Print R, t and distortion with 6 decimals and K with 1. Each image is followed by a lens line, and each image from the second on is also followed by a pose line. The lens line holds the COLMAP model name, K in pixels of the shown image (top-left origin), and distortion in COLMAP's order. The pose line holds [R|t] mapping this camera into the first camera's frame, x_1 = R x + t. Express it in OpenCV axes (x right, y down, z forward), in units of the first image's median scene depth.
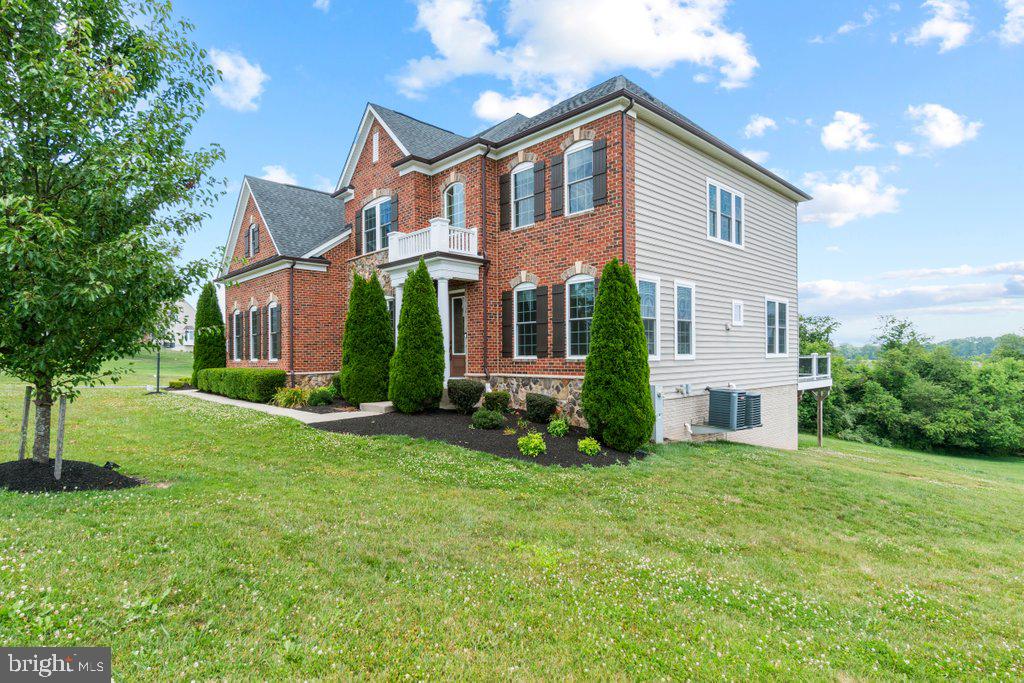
lens RADIAL K [[549.6, 0, 480.9], [0, 549.6, 351.3], [0, 0, 1]] dist [-0.005371, -0.000688]
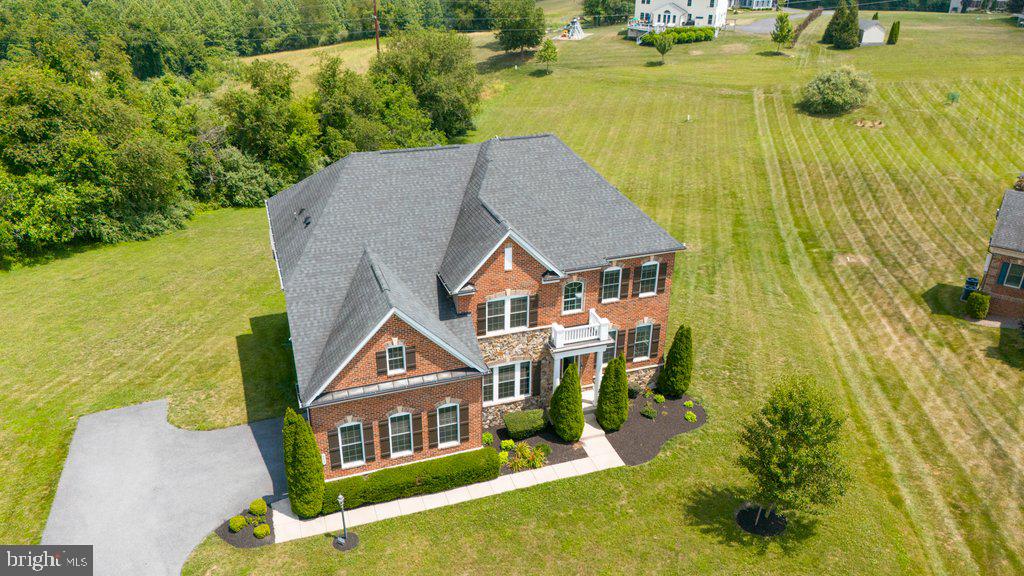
lens RADIAL K [[795.3, 0, 525.9], [0, 795.3, 275.6], [0, 0, 1]] dist [0.055231, -0.040934]
pose [[0.369387, -0.387852, 0.844466, -2.269022], [-0.027822, 0.903713, 0.427233, -1.466590], [-0.928859, -0.181309, 0.323030, 0.497687]]
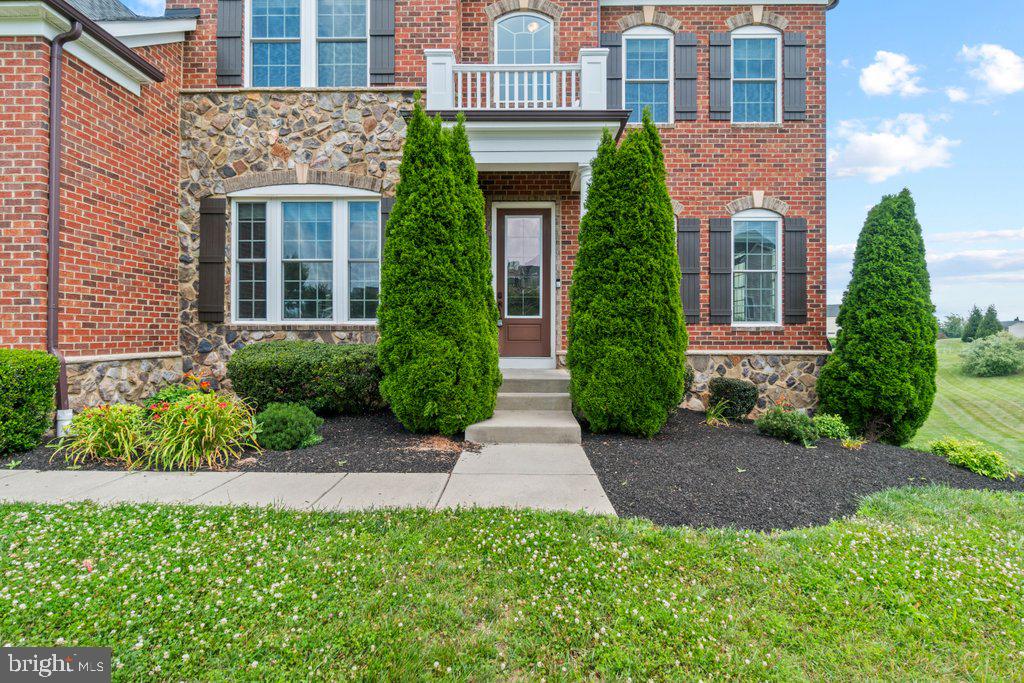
lens RADIAL K [[504.2, 0, 519.7], [0, 504.2, 331.9], [0, 0, 1]] dist [-0.006660, 0.001358]
pose [[0.665427, 0.014857, 0.746315, -0.505900], [-0.012625, 0.999883, -0.008648, 0.029677], [-0.746356, -0.003667, 0.665537, 0.776970]]
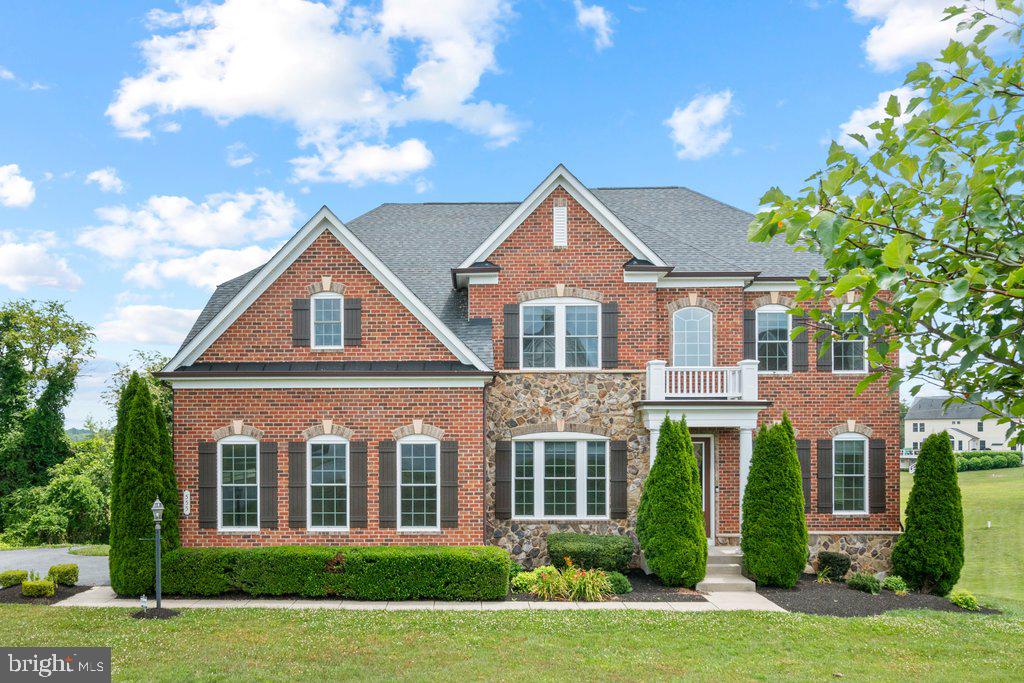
lens RADIAL K [[869.1, 0, 451.7], [0, 869.1, 430.1], [0, 0, 1]] dist [-0.026395, 0.019983]
pose [[0.684160, 0.013228, 0.729212, -1.483675], [-0.008327, 0.999912, -0.010326, -0.119093], [-0.729284, 0.000993, 0.684210, 0.427589]]
